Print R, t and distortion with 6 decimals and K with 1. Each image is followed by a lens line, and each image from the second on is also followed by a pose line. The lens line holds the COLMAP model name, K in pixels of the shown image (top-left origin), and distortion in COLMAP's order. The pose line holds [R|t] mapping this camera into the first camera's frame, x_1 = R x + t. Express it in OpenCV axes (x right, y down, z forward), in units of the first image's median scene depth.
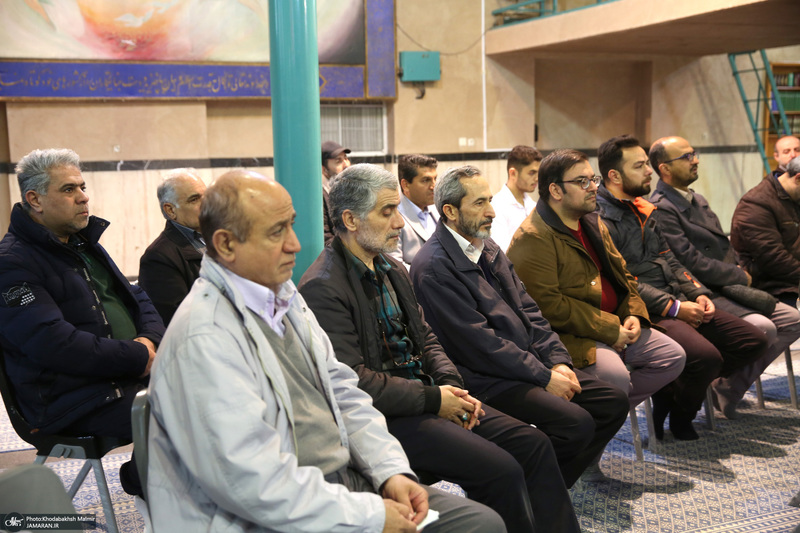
lens RADIAL K [[888.0, 0, 400.0], [0, 888.0, 266.5], [0, 0, 1]] dist [0.055403, 0.019766]
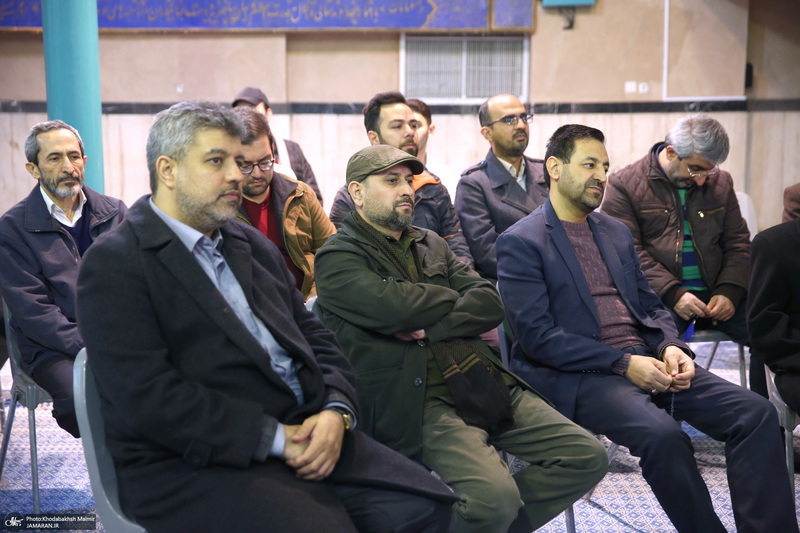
lens RADIAL K [[1212.6, 0, 400.0], [0, 1212.6, 266.5], [0, 0, 1]] dist [0.173968, -0.050231]
pose [[0.930044, 0.073503, -0.360022, 0.295793], [-0.068049, 0.997294, 0.027818, -0.007030], [0.361092, -0.001373, 0.932529, -0.023400]]
